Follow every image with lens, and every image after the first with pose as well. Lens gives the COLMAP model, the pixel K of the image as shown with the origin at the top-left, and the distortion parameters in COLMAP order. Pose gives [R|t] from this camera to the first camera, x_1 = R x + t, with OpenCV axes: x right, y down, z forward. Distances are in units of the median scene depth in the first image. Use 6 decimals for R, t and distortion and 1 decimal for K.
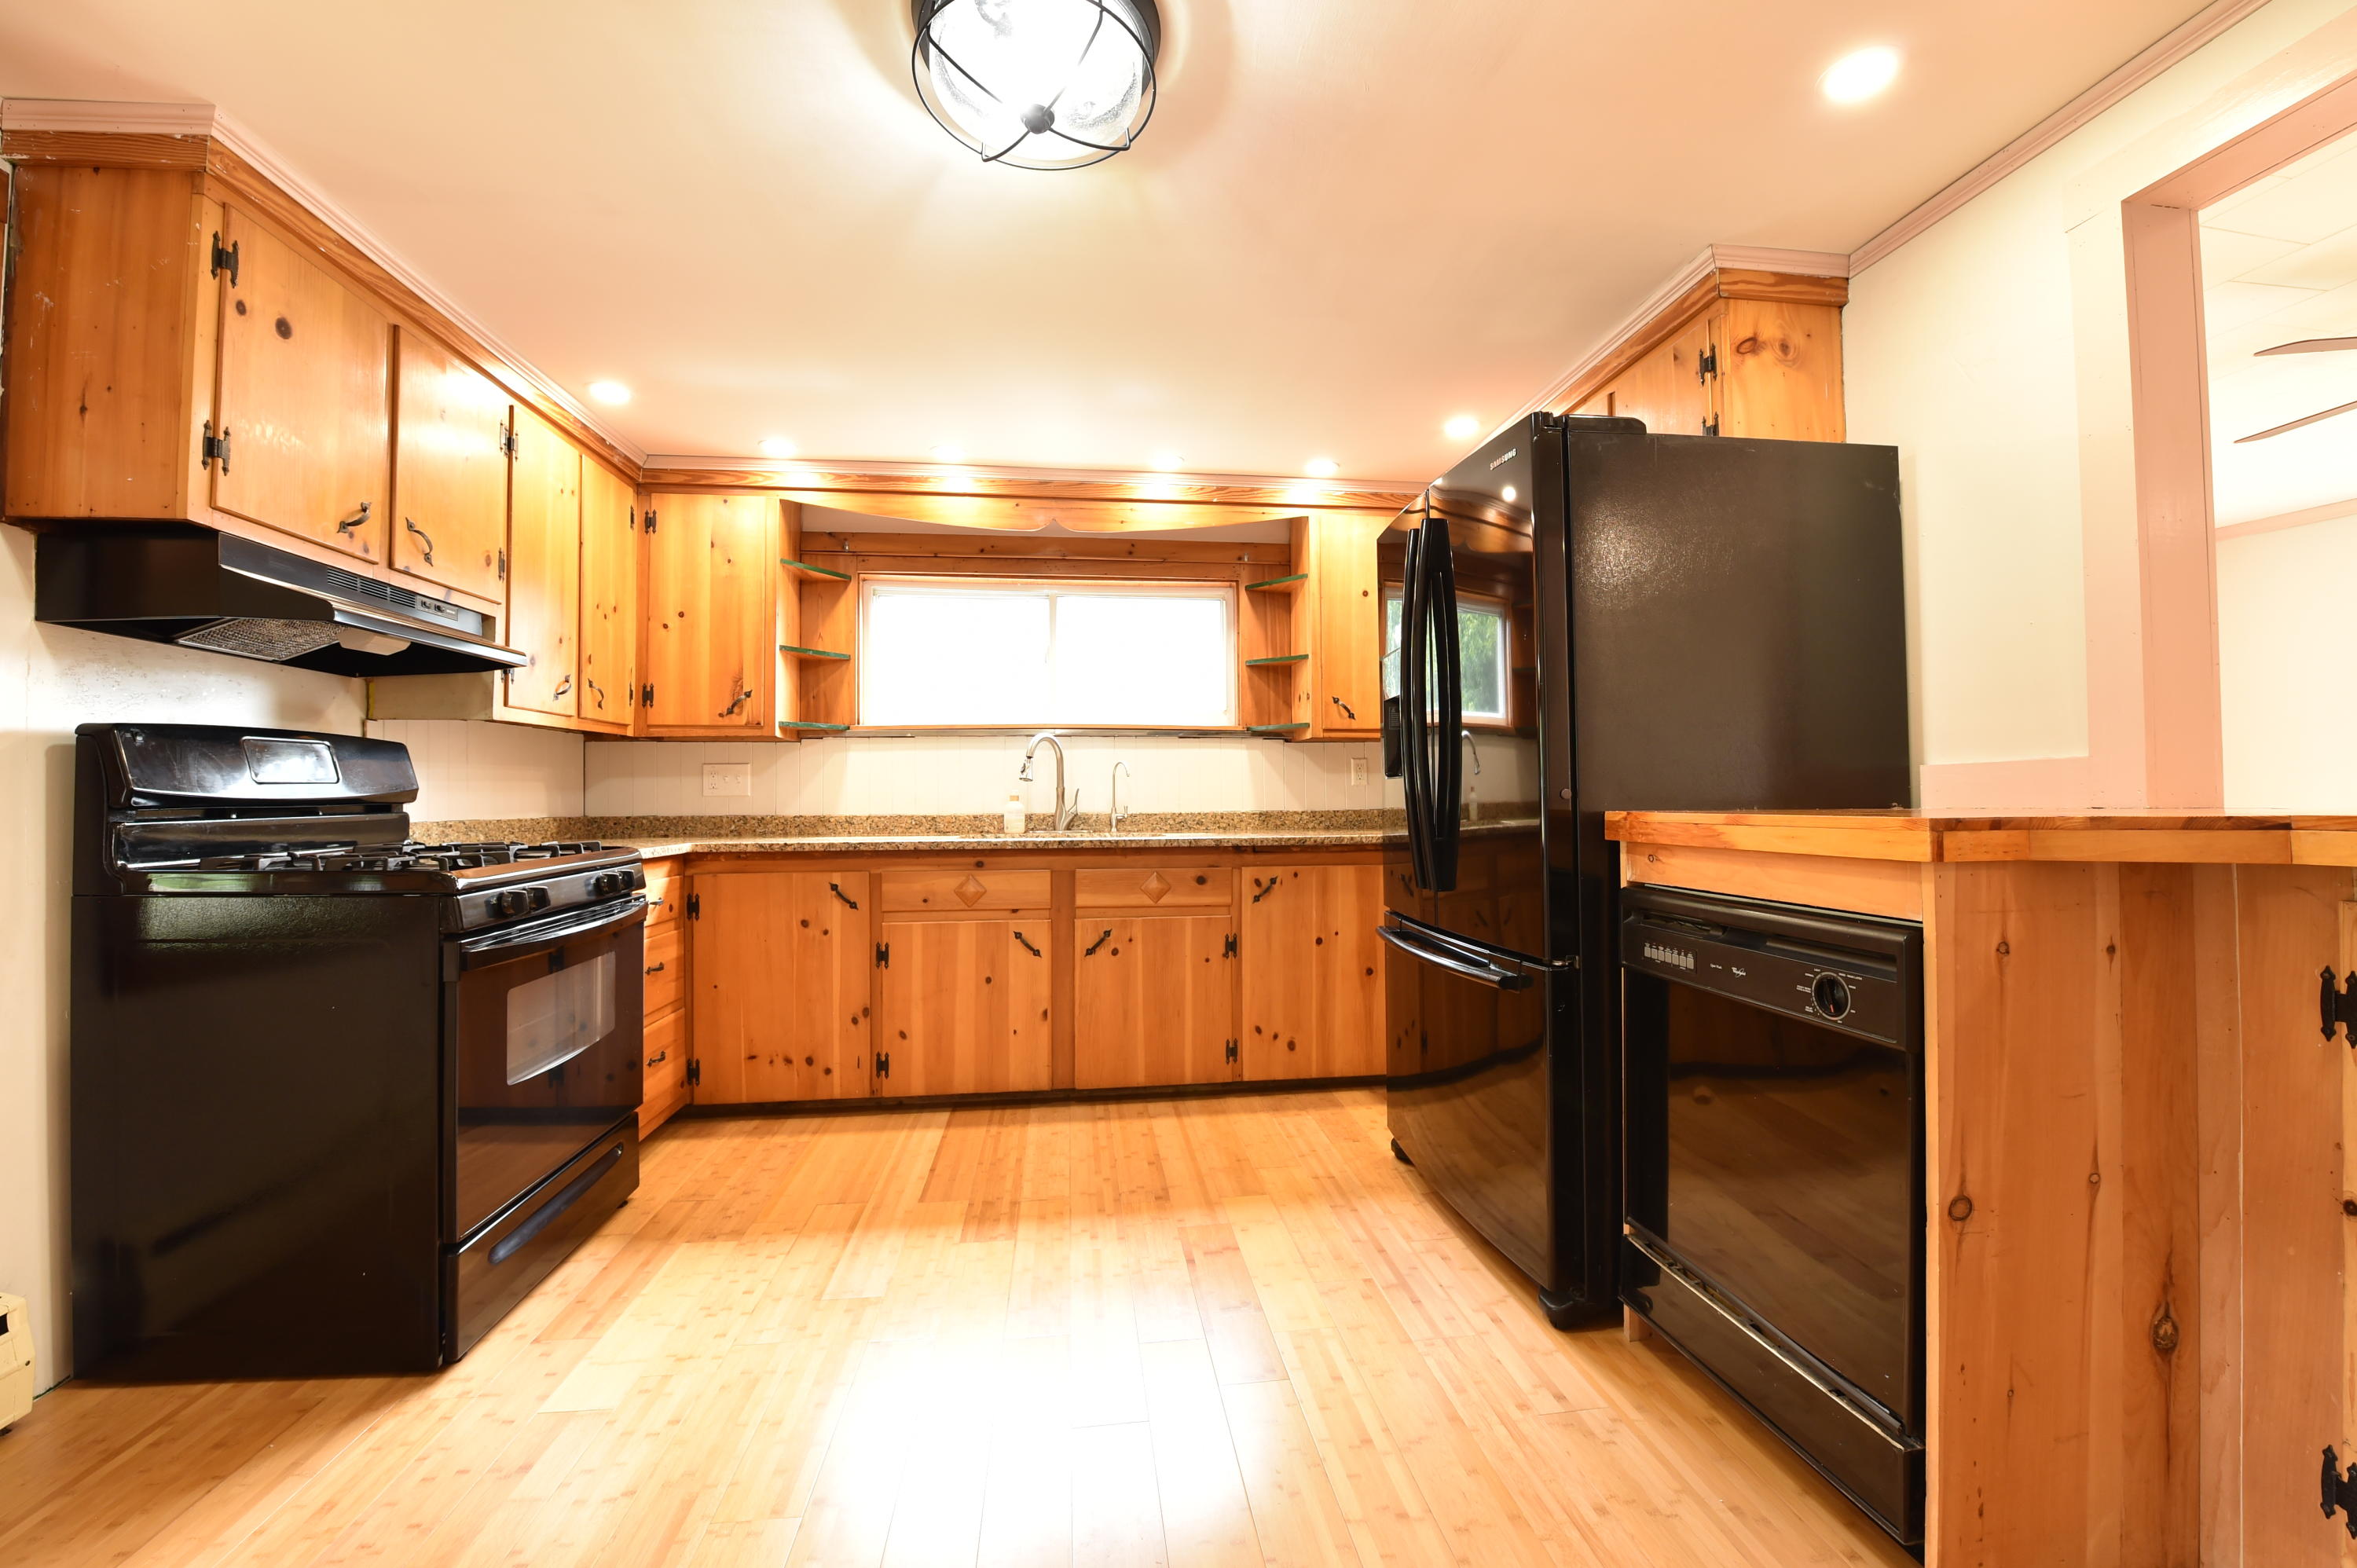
lens RADIAL K [[927.5, 0, 1175.8], [0, 927.5, 781.0], [0, 0, 1]] dist [-0.016598, -0.003079]
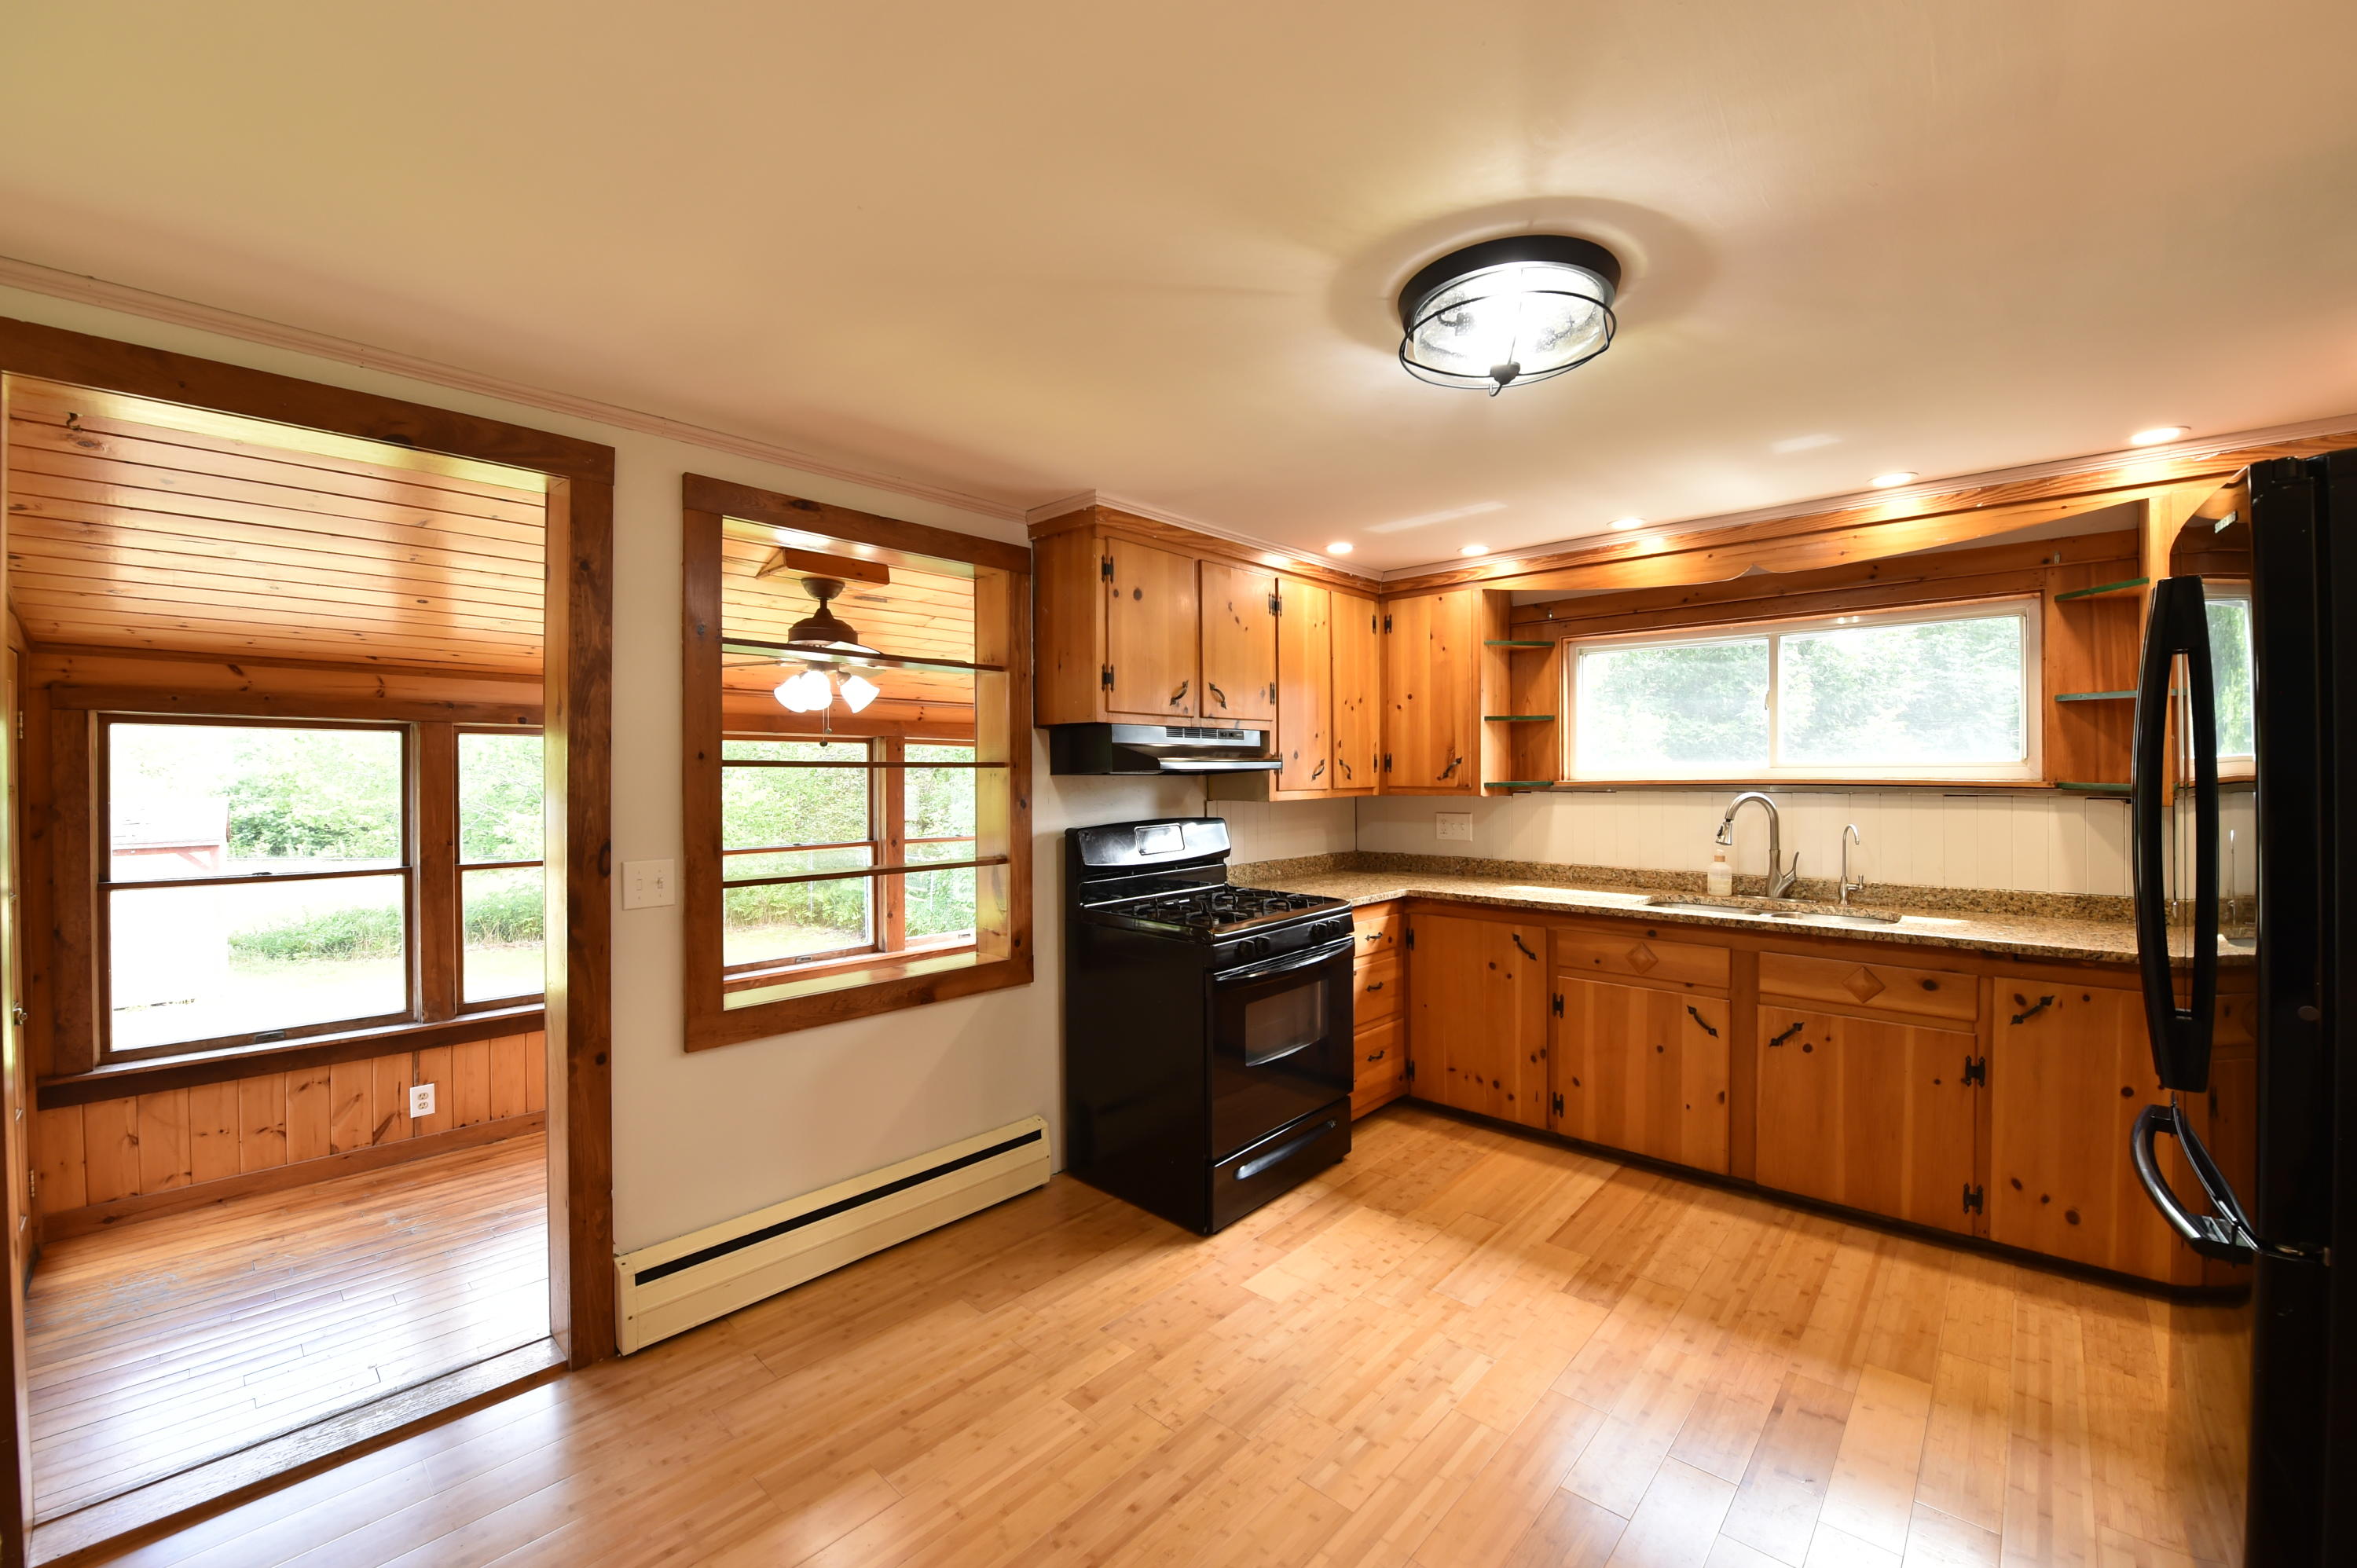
lens RADIAL K [[927.5, 0, 1175.8], [0, 927.5, 781.0], [0, 0, 1]] dist [-0.016598, -0.003079]
pose [[0.644935, 0.007834, -0.764198, 0.228206], [0.016353, 0.999577, 0.024048, -0.112338], [0.764063, -0.028006, 0.644534, -0.043702]]
